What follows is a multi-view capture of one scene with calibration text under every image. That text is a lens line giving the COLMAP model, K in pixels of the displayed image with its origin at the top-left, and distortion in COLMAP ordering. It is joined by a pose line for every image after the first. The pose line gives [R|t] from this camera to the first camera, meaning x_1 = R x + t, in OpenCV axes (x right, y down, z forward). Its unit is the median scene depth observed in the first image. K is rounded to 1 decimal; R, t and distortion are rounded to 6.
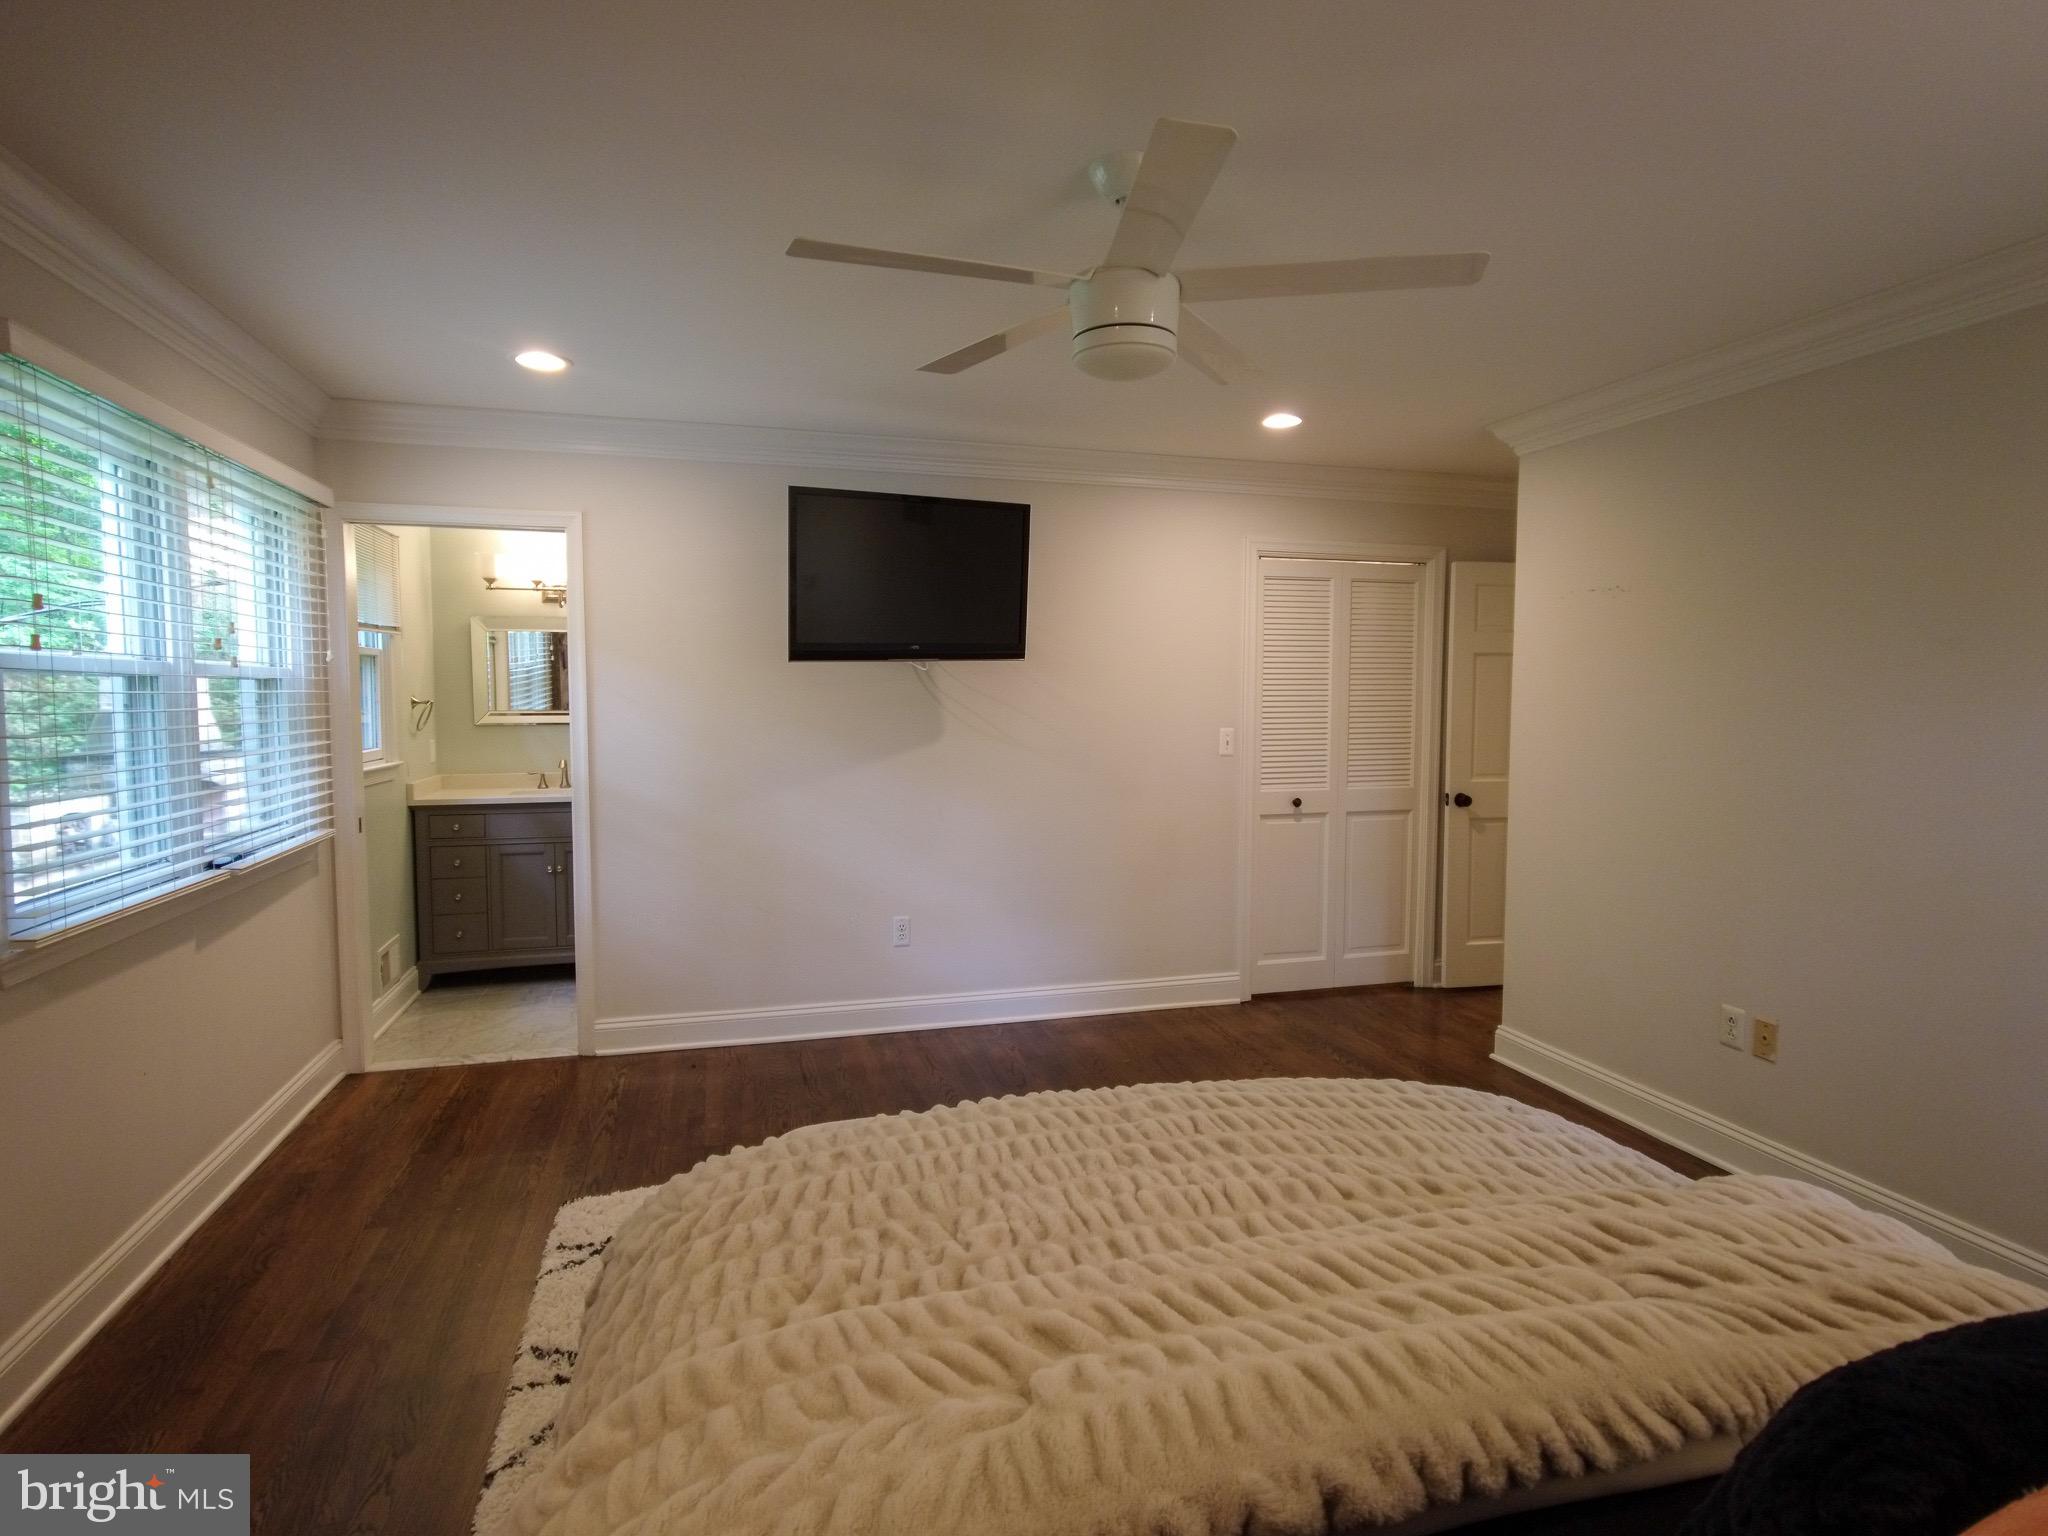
lens RADIAL K [[1080.5, 0, 1024.0], [0, 1080.5, 768.0], [0, 0, 1]] dist [-0.009379, -0.007497]
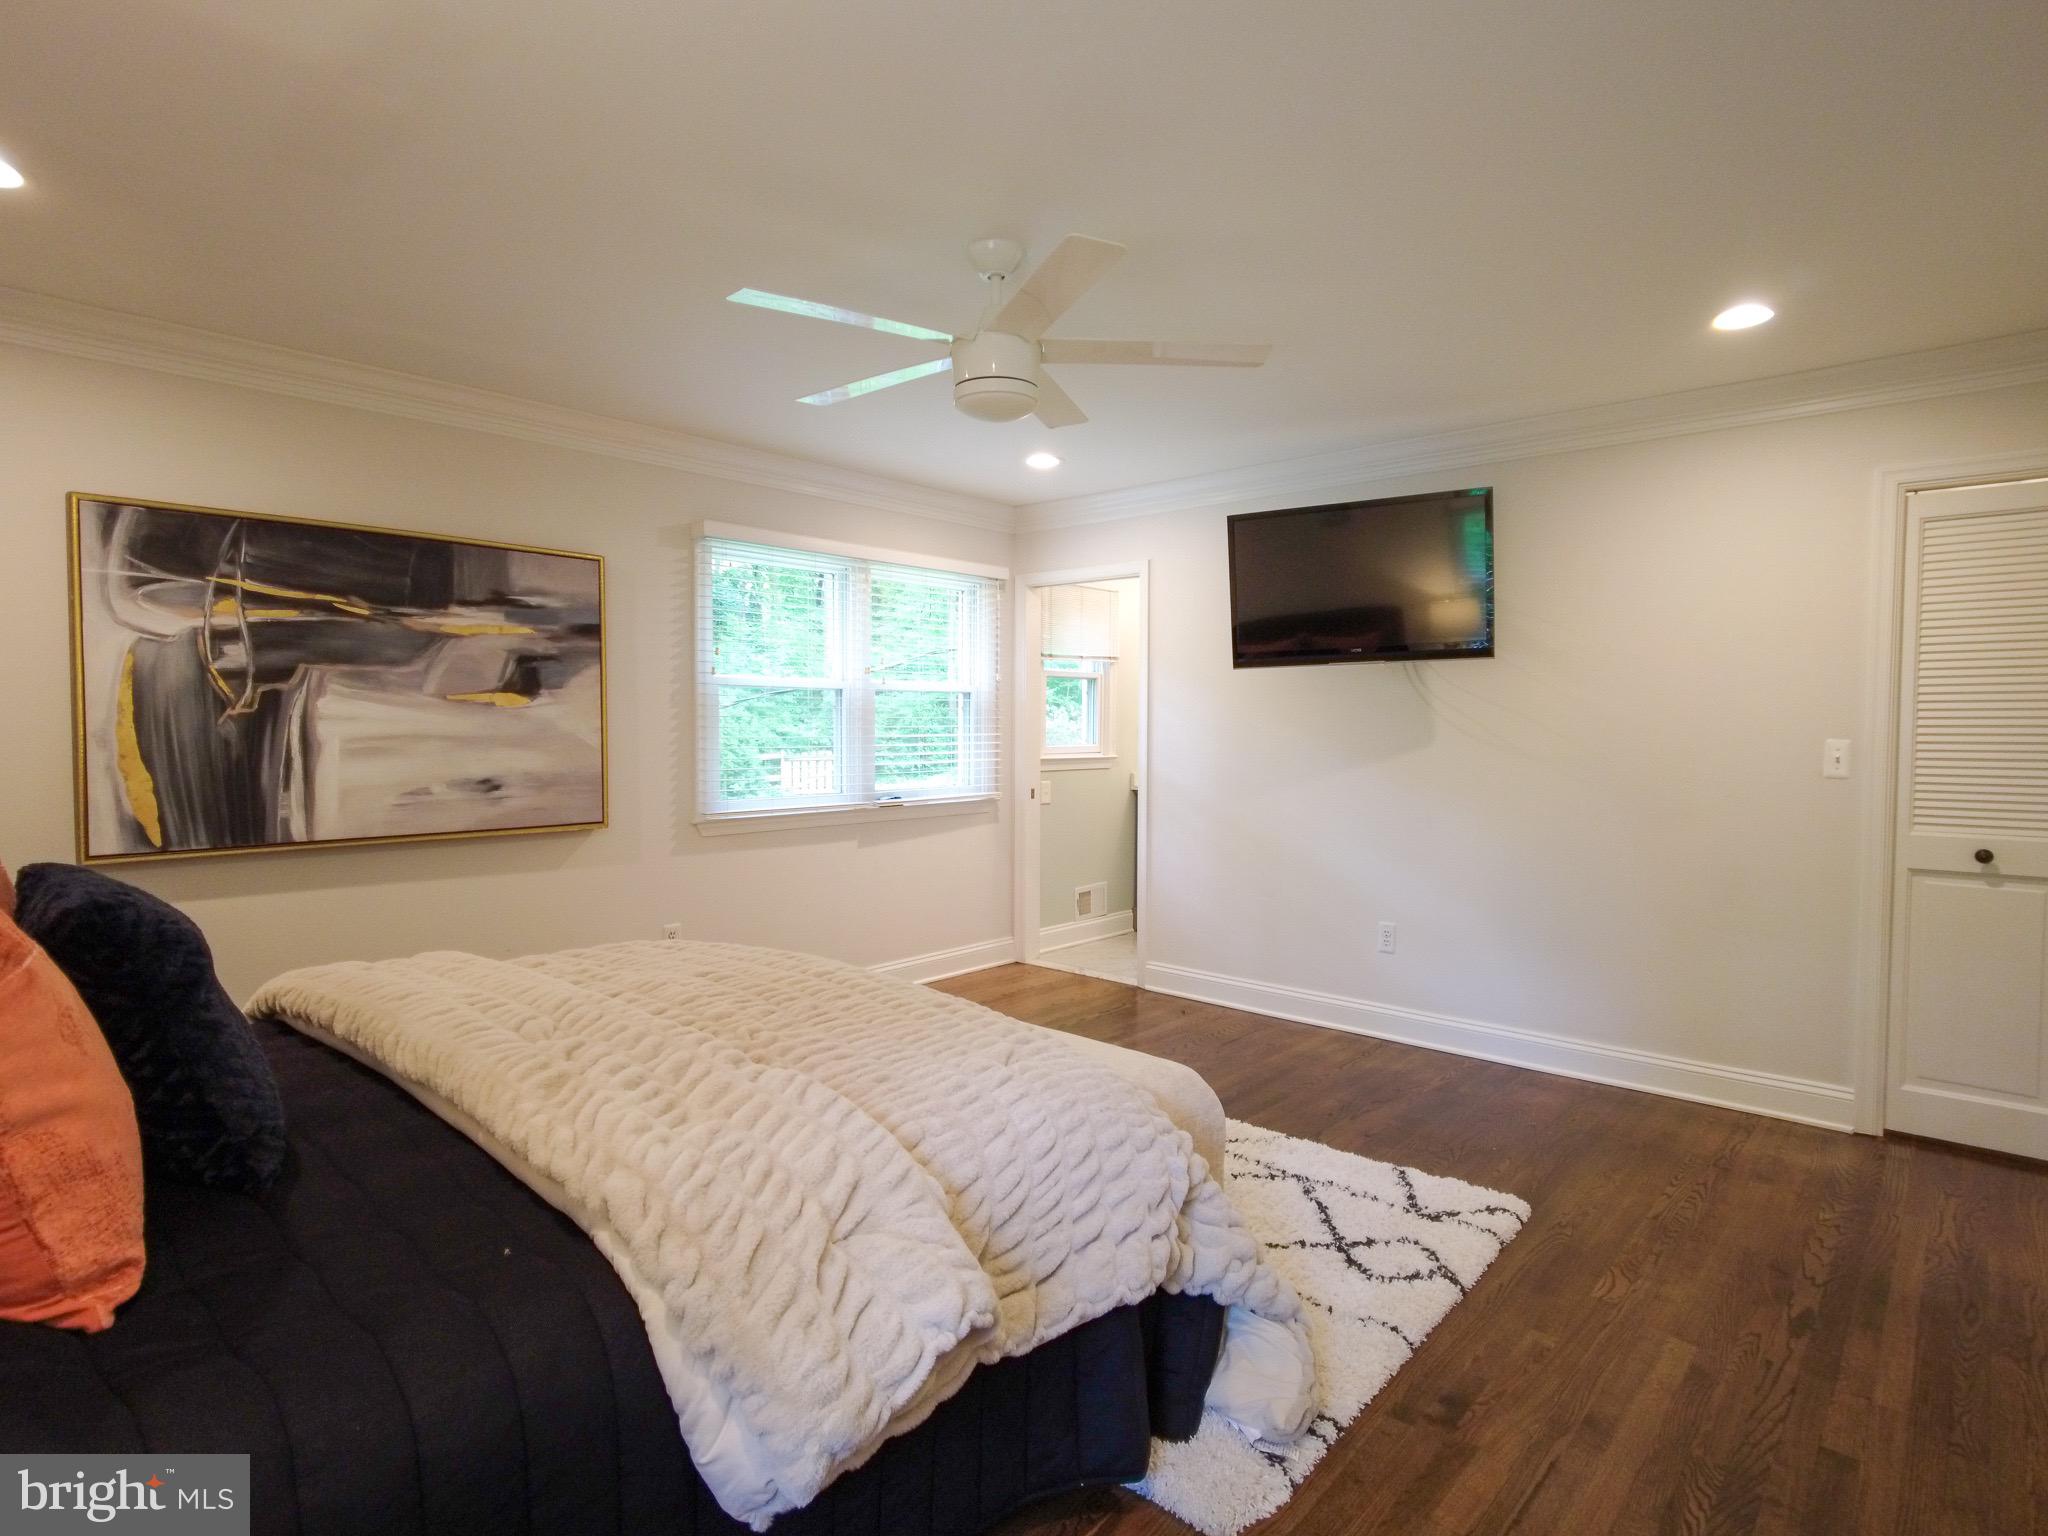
lens RADIAL K [[1080.5, 0, 1024.0], [0, 1080.5, 768.0], [0, 0, 1]] dist [-0.009379, -0.007497]
pose [[0.533795, 0.034286, -0.844919, 0.541484], [-0.061143, 0.998127, 0.001875, 0.014482], [0.843400, 0.050660, 0.534892, 0.182032]]
